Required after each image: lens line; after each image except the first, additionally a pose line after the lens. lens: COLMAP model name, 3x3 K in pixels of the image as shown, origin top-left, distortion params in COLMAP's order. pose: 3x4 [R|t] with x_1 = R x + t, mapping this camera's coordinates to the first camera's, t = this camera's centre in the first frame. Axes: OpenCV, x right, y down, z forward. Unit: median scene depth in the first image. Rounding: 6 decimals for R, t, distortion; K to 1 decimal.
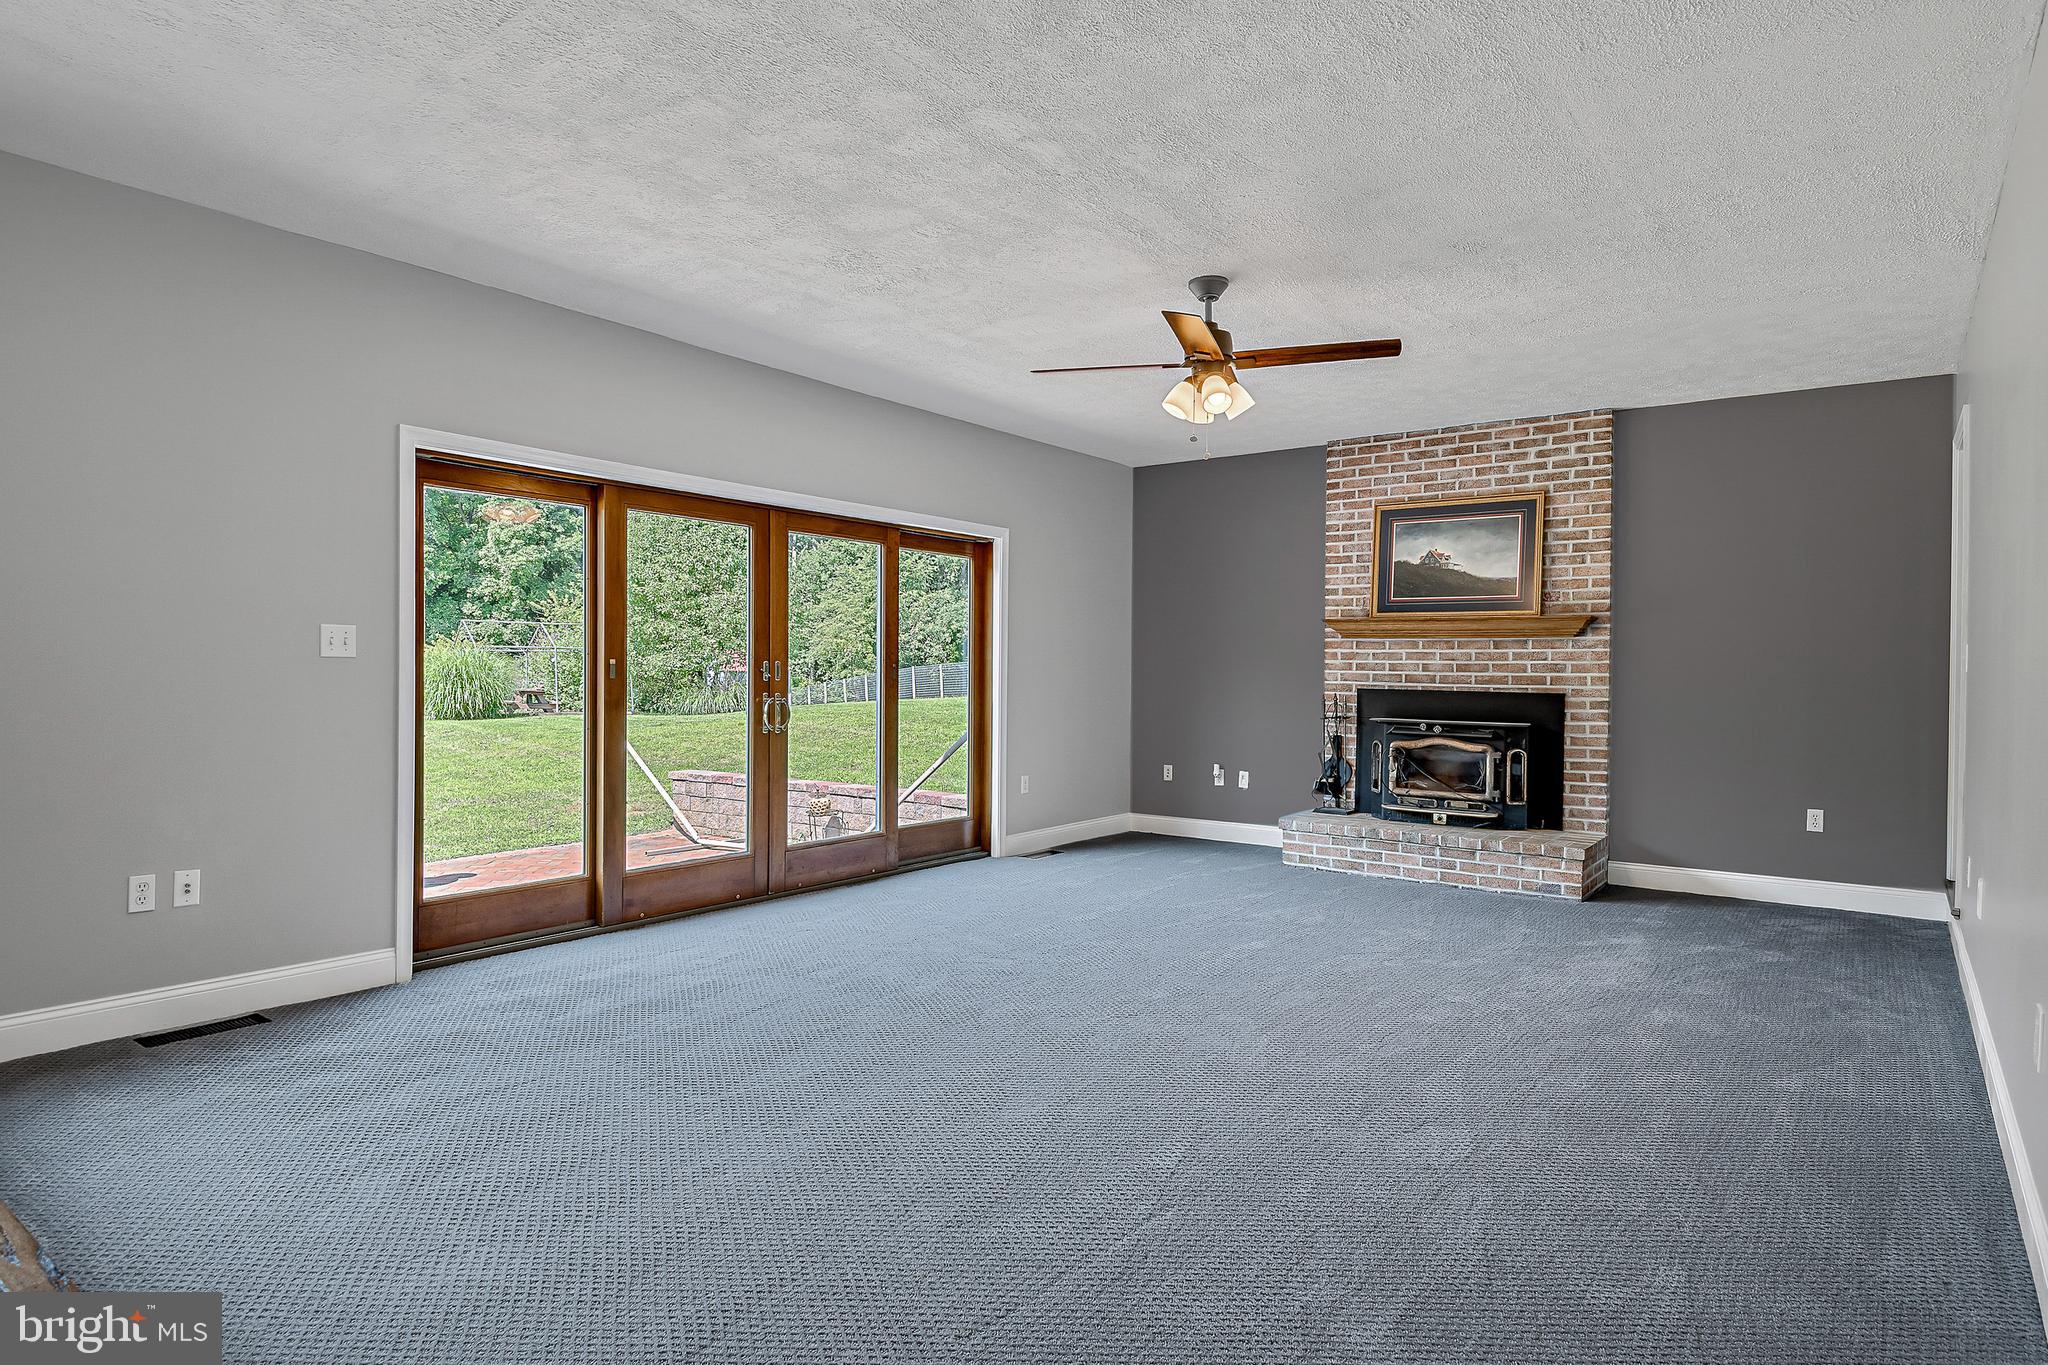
lens RADIAL K [[1144.4, 0, 990.8], [0, 1144.4, 678.1], [0, 0, 1]] dist [-0.003205, -0.003210]
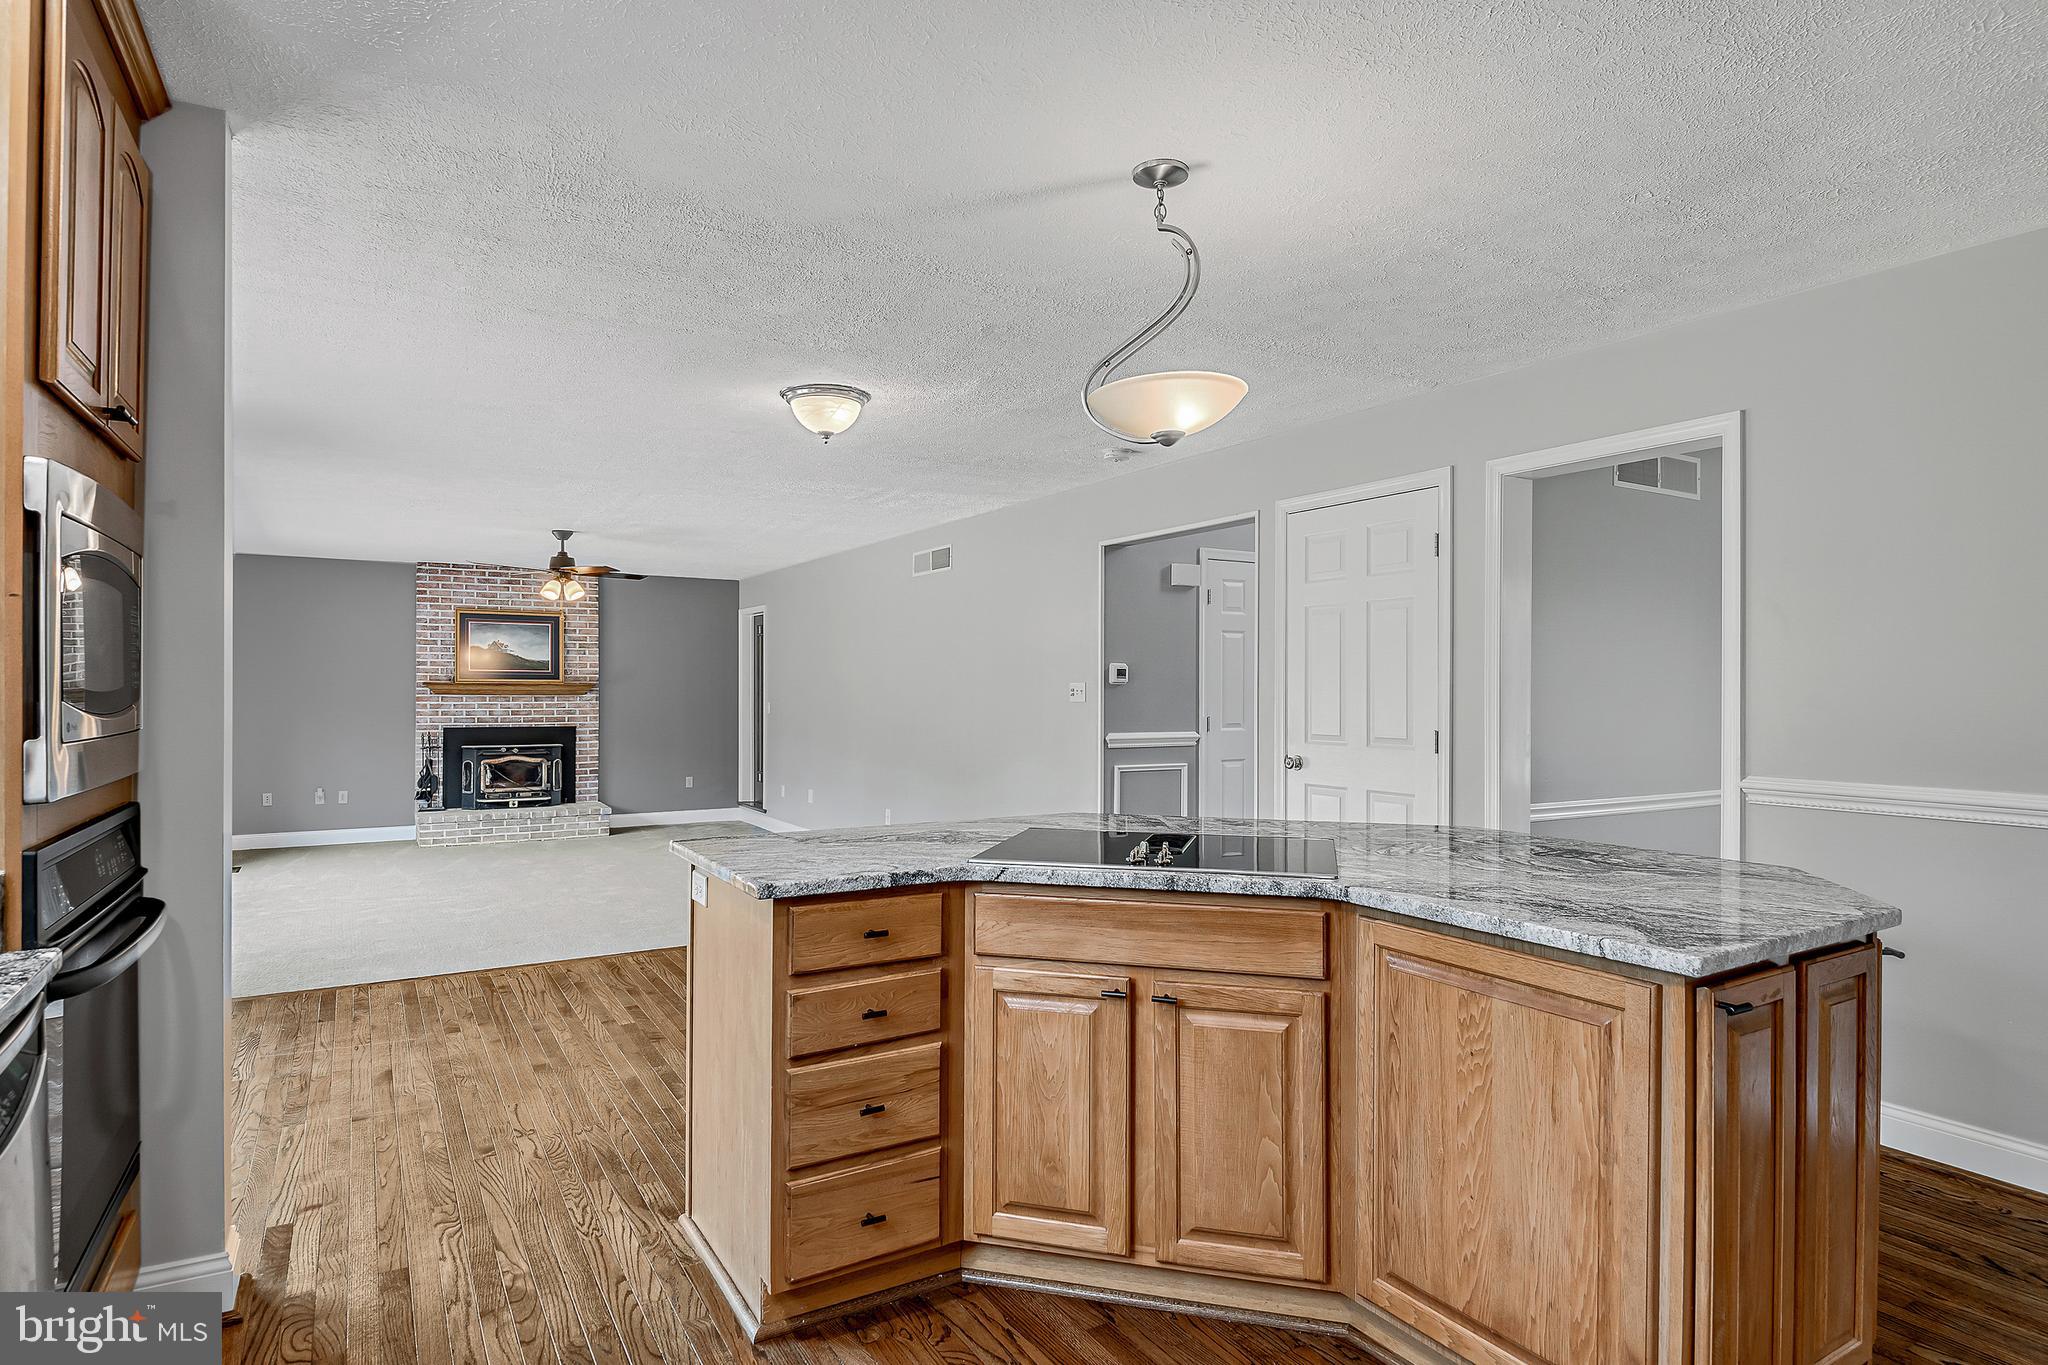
lens RADIAL K [[1113.1, 0, 1024.0], [0, 1113.1, 682.5], [0, 0, 1]] dist [0.006799, -0.013249]
pose [[0.364296, -0.005187, 0.931269, -0.843658], [0.008934, 0.999958, 0.002074, -0.051053], [-0.931240, 0.007564, 0.364327, -0.284866]]
